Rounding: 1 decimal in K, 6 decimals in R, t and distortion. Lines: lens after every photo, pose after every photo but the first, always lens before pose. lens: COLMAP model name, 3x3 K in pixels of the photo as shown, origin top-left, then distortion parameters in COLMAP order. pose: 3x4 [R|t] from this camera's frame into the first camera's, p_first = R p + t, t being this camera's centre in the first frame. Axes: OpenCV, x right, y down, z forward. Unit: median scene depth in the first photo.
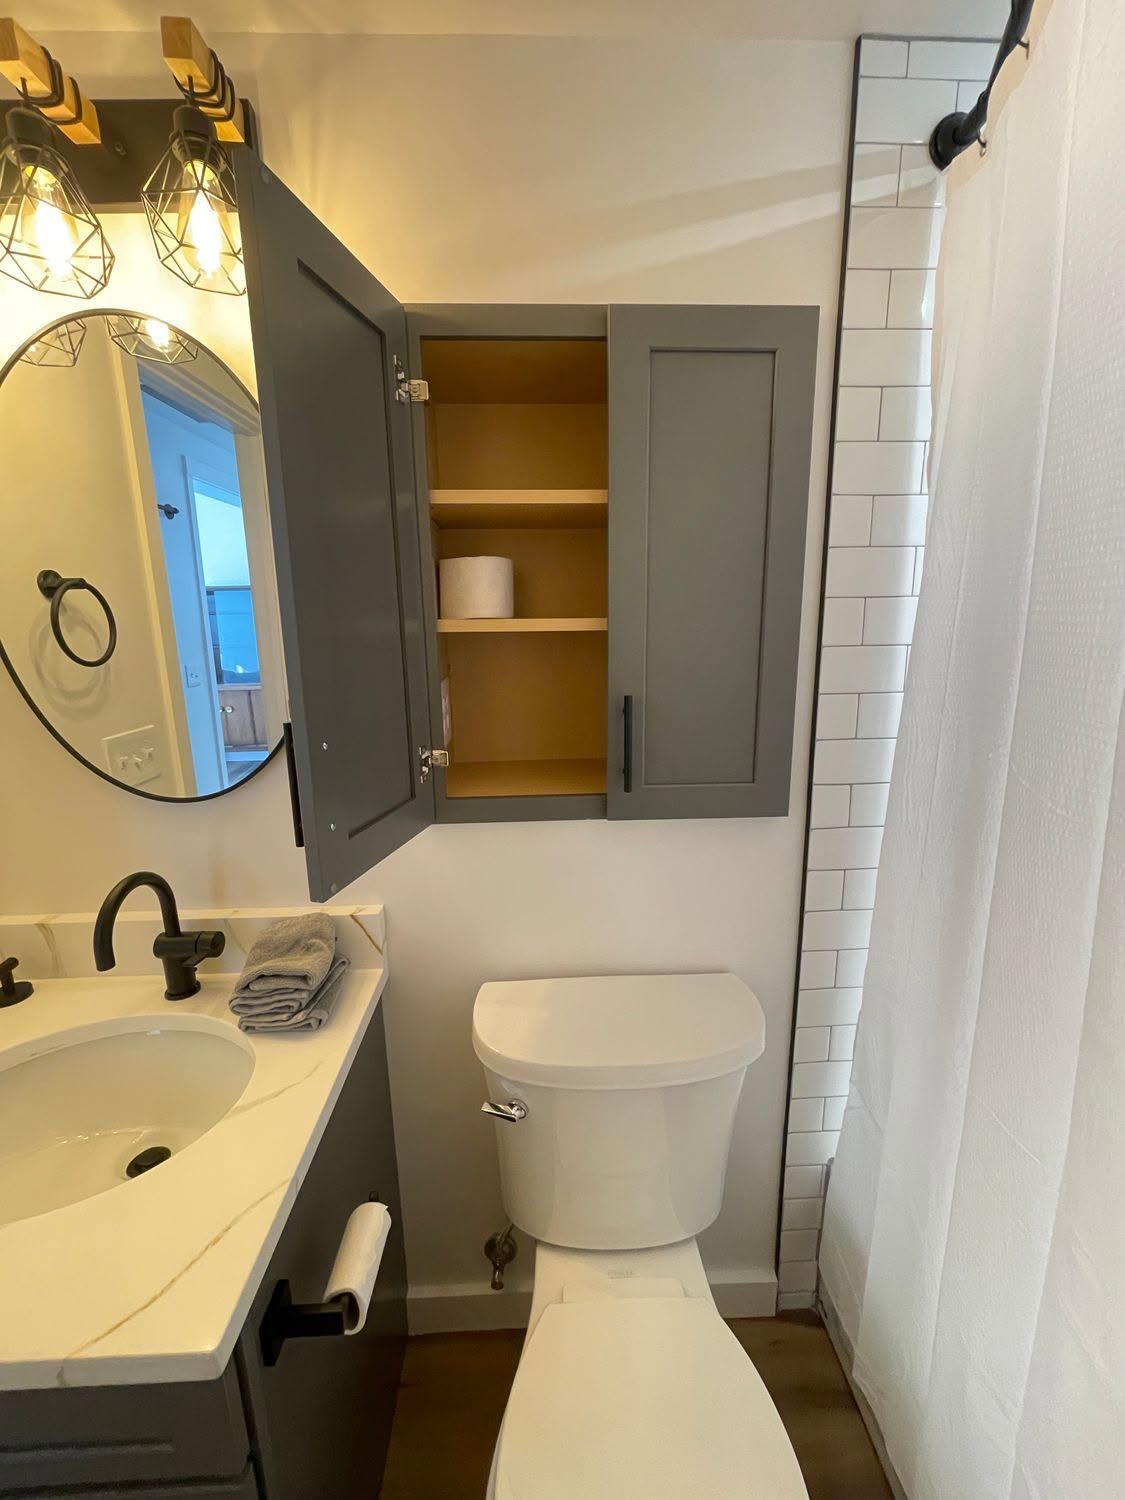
lens RADIAL K [[606.3, 0, 562.5], [0, 606.3, 750.0], [0, 0, 1]] dist [-0.003144, 0.000202]
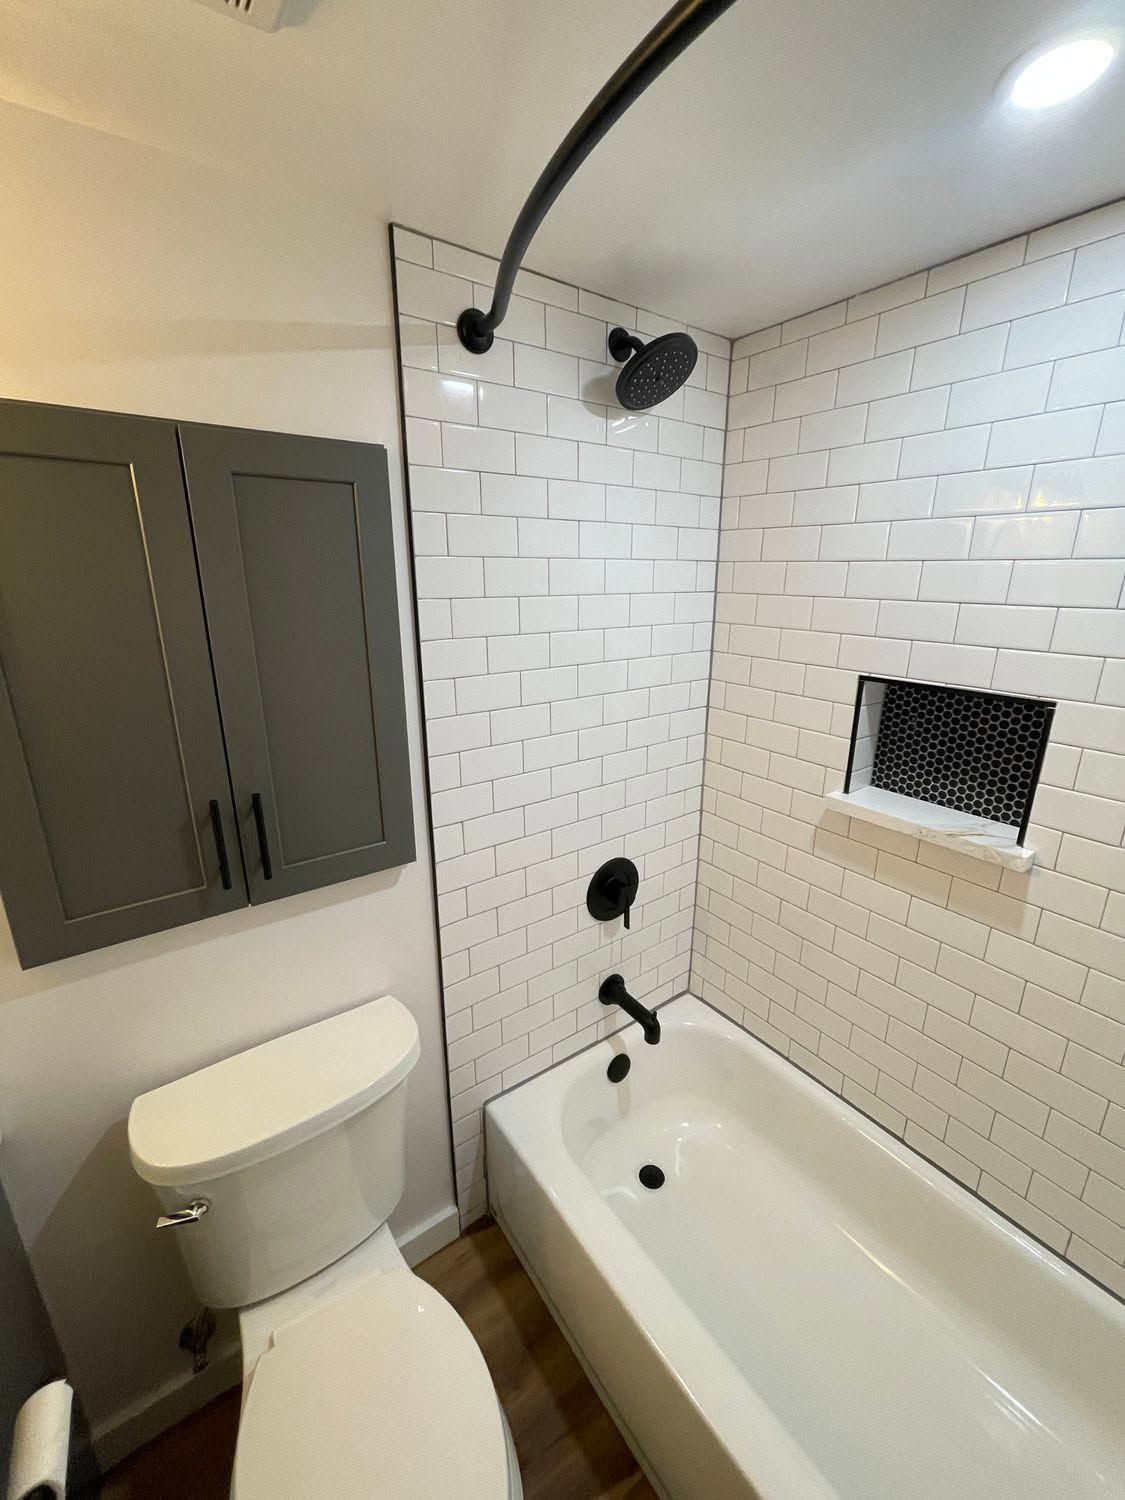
lens RADIAL K [[606.3, 0, 562.5], [0, 606.3, 750.0], [0, 0, 1]] dist [-0.003144, 0.000202]
pose [[0.834427, -0.135453, 0.534213, -0.000994], [0.098617, 0.990379, 0.097080, -0.217706], [-0.542223, -0.028324, 0.839757, -0.187192]]
